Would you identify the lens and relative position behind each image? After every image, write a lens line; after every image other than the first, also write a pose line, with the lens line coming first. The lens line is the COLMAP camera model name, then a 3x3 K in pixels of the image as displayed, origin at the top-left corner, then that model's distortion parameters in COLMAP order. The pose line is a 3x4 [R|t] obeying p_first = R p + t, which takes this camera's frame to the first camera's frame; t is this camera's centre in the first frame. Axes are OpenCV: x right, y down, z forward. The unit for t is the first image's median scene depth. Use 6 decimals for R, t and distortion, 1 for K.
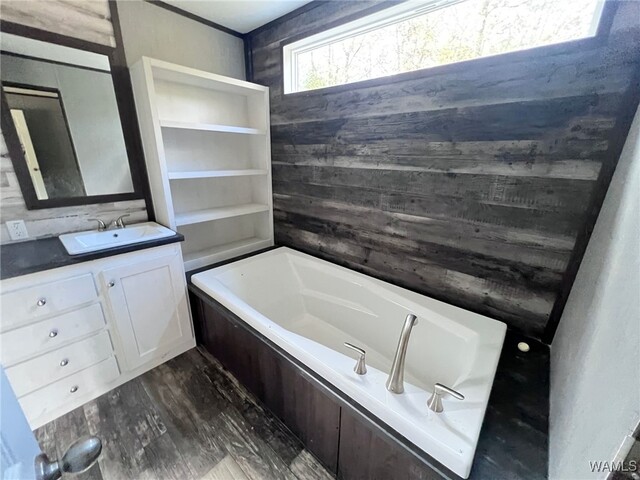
lens RADIAL K [[258.2, 0, 318.7], [0, 258.2, 235.6], [0, 0, 1]] dist [0.003406, -0.000244]
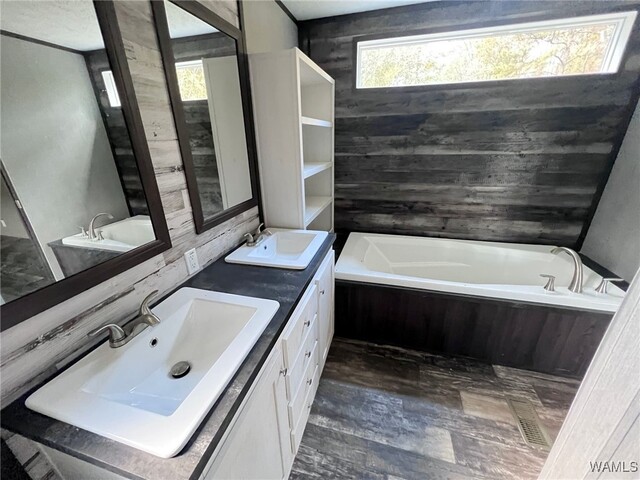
lens RADIAL K [[255.7, 0, 318.8], [0, 255.7, 235.2], [0, 0, 1]] dist [0.000907, -0.000944]
pose [[0.900514, -0.192586, 0.389852, -0.961274], [0.166657, 0.980968, 0.099636, -0.105357], [-0.401621, -0.024752, 0.915471, 0.105365]]
